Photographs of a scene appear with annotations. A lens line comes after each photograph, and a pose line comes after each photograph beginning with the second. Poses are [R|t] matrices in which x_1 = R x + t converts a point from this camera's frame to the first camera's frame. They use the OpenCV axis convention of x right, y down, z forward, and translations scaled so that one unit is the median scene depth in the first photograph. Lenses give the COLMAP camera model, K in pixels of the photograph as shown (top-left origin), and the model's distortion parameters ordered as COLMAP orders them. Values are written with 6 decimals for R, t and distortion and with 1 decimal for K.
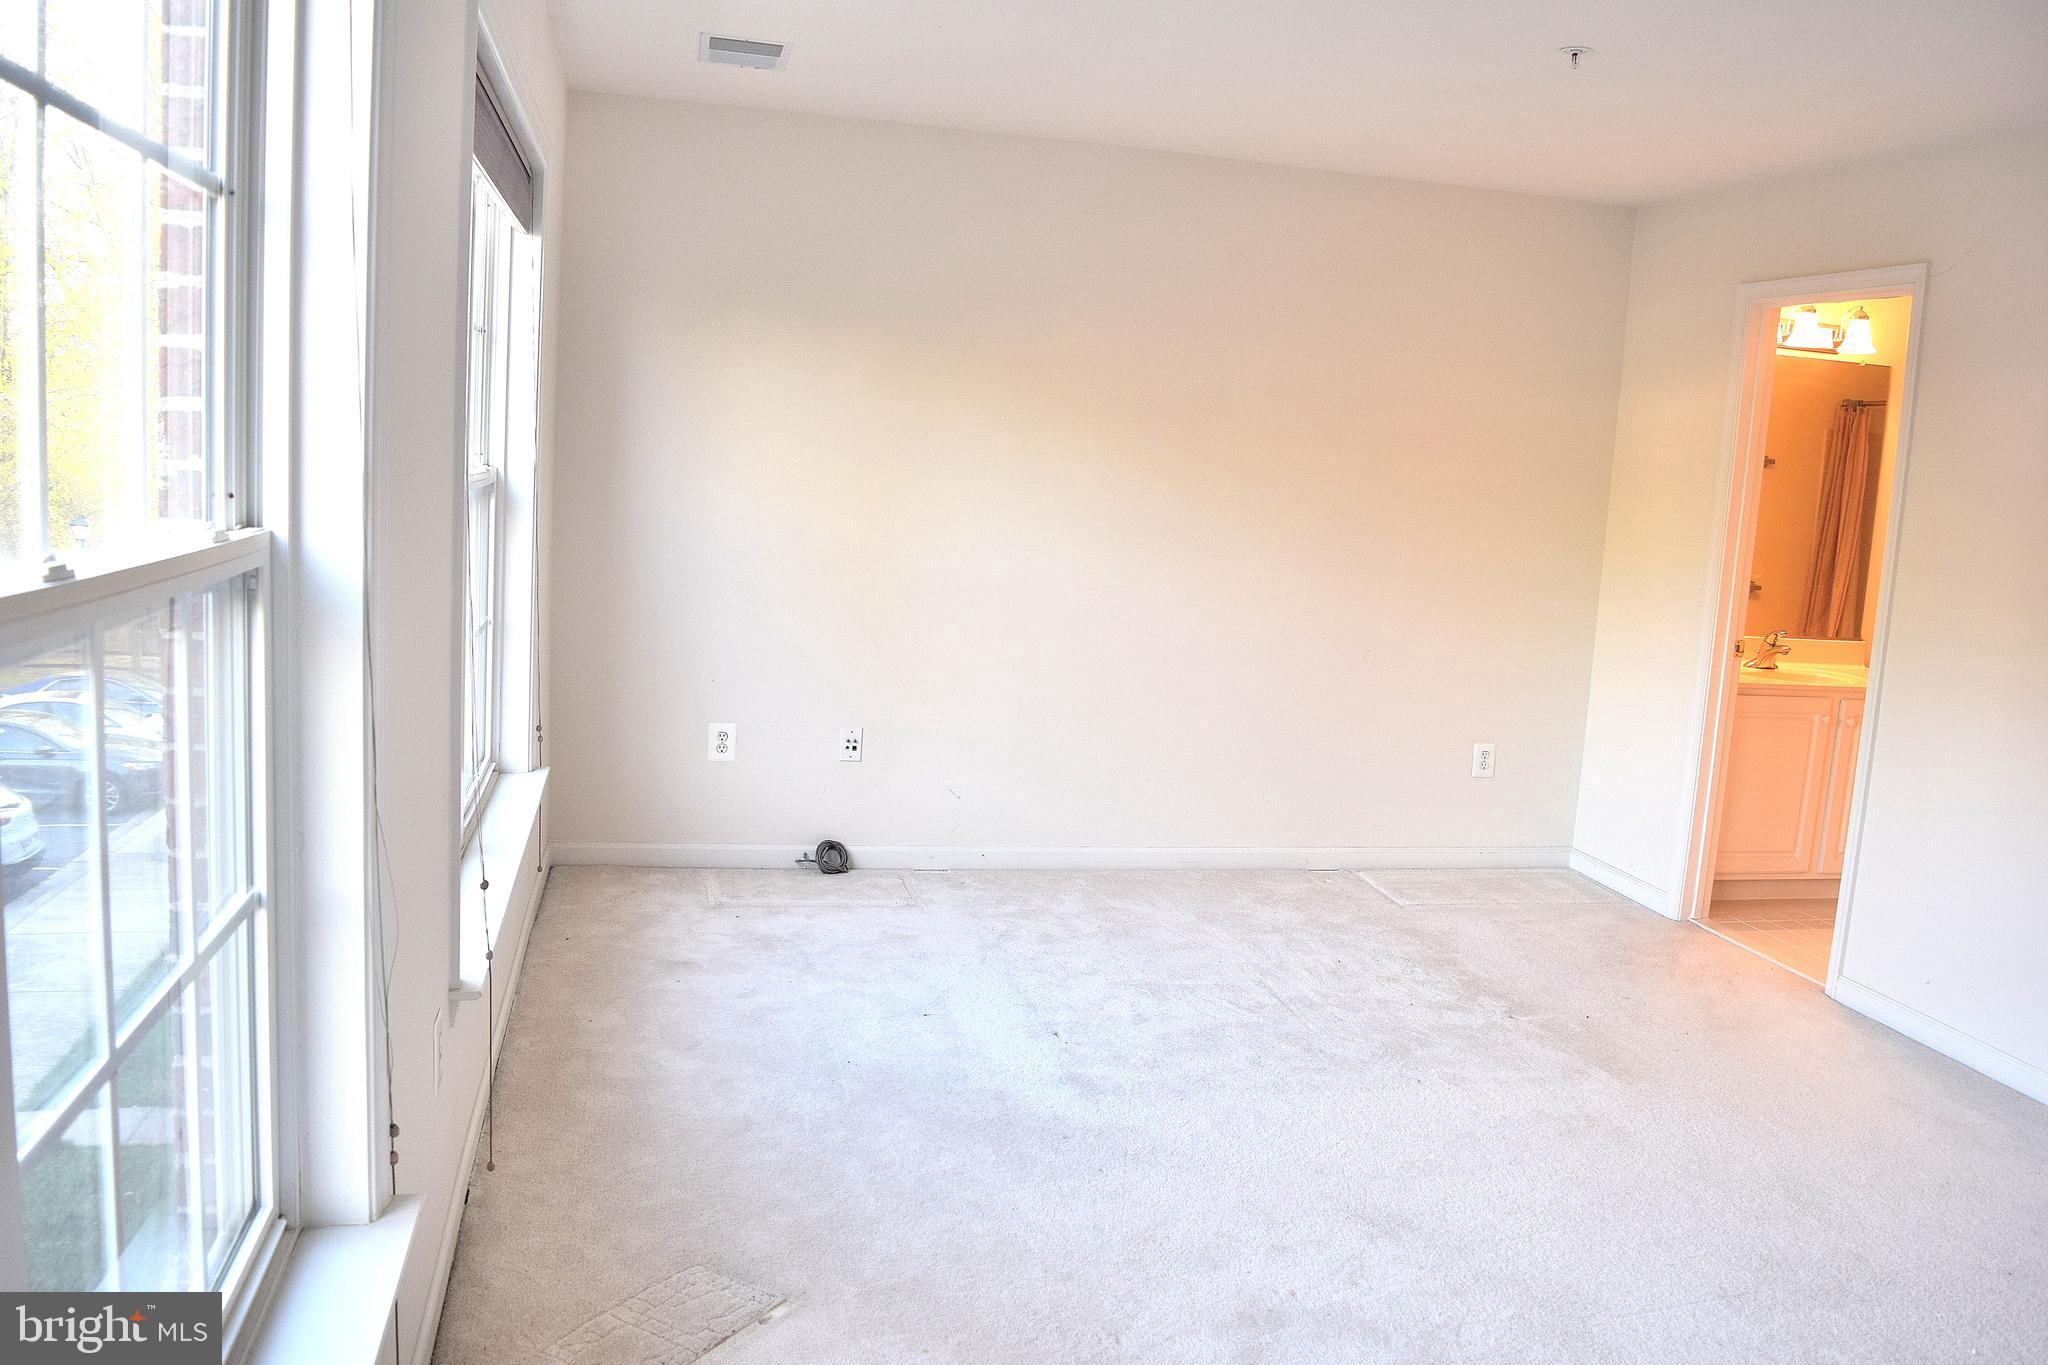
lens RADIAL K [[1607.3, 0, 1006.9], [0, 1607.3, 676.2], [0, 0, 1]] dist [-0.096651, 0.025743]
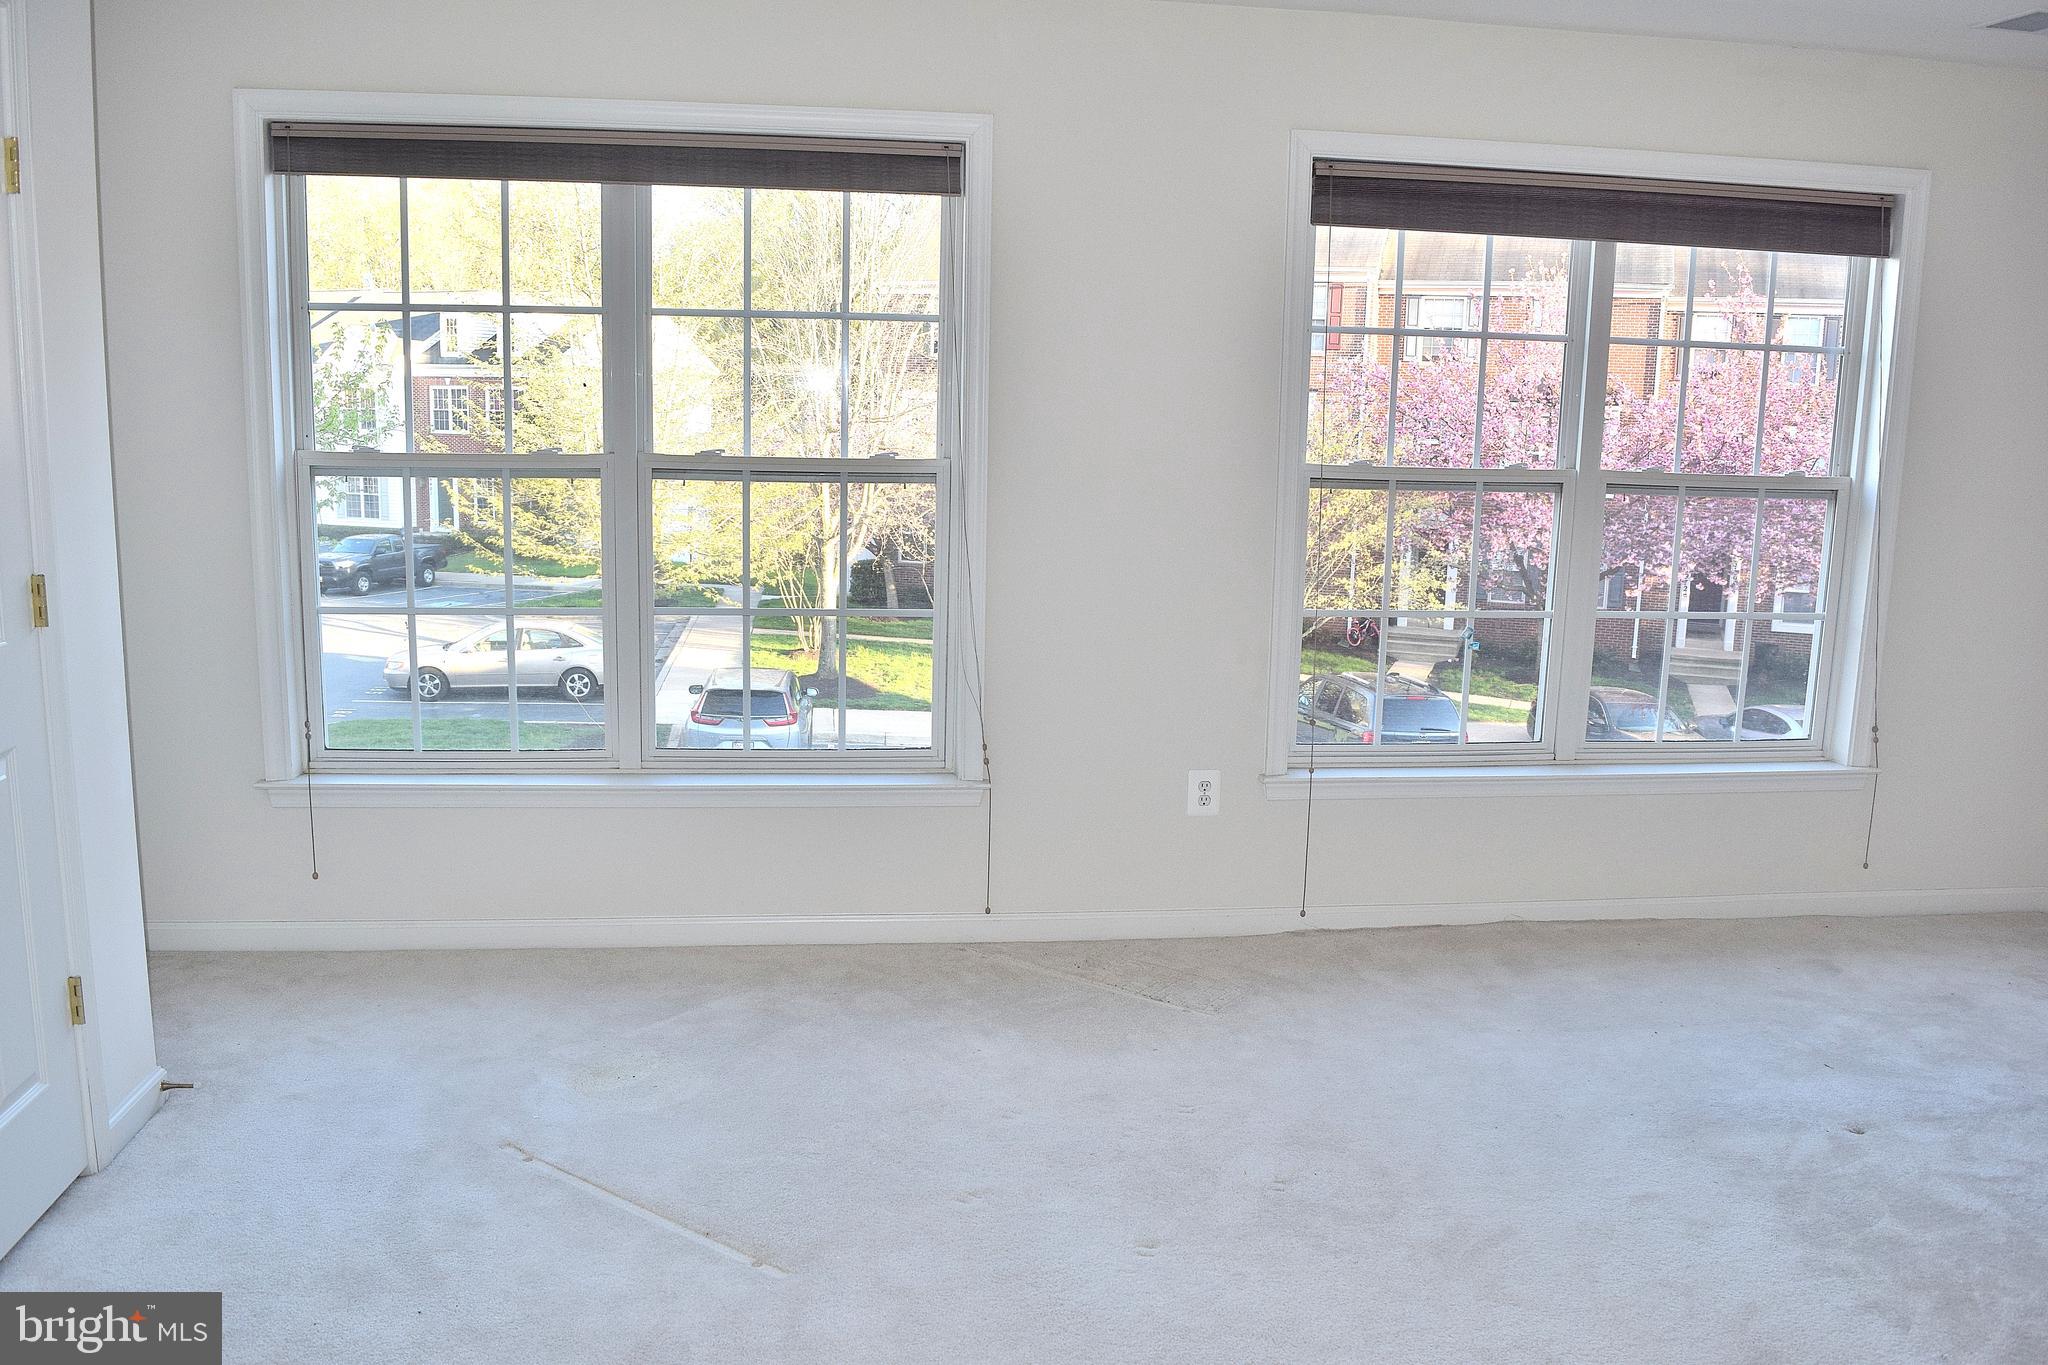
lens RADIAL K [[1607.3, 0, 1039.0], [0, 1607.3, 676.5], [0, 0, 1]] dist [-0.096651, 0.025743]
pose [[-0.072009, 0.111140, -0.991193, 0.700833], [-0.166221, 0.978538, 0.121797, -0.032501], [0.983456, 0.173528, -0.051990, 0.473660]]
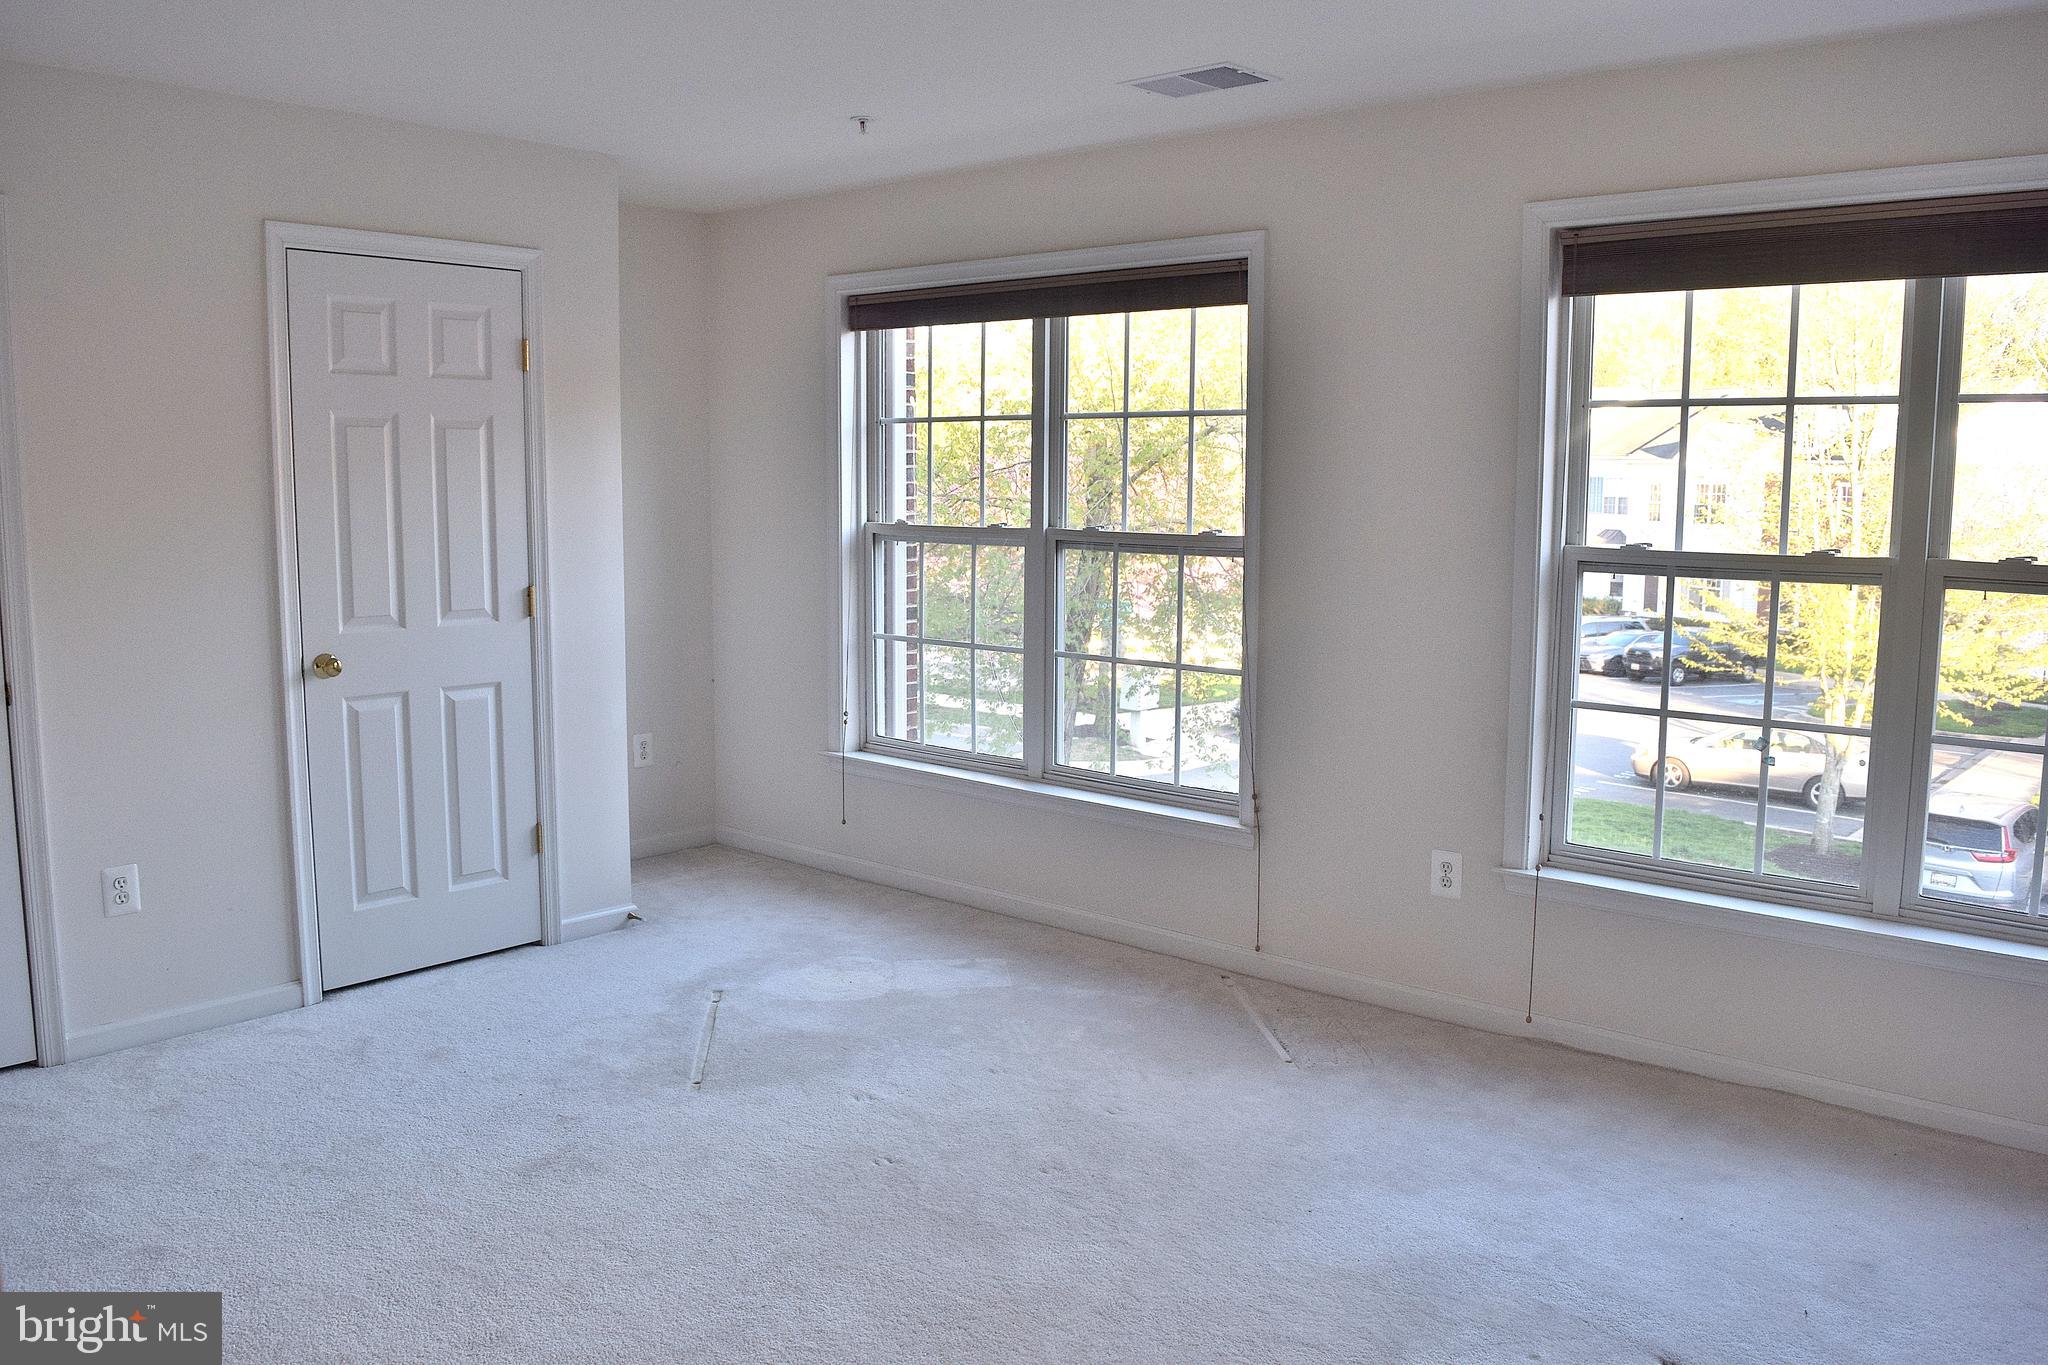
lens RADIAL K [[1607.3, 0, 1015.0], [0, 1607.3, 685.8], [0, 0, 1]] dist [-0.096651, 0.025743]
pose [[-0.794976, 0.017030, -0.606402, 0.536514], [-0.135323, 0.969440, 0.204631, -0.125333], [0.591355, 0.244737, -0.768377, 1.044085]]
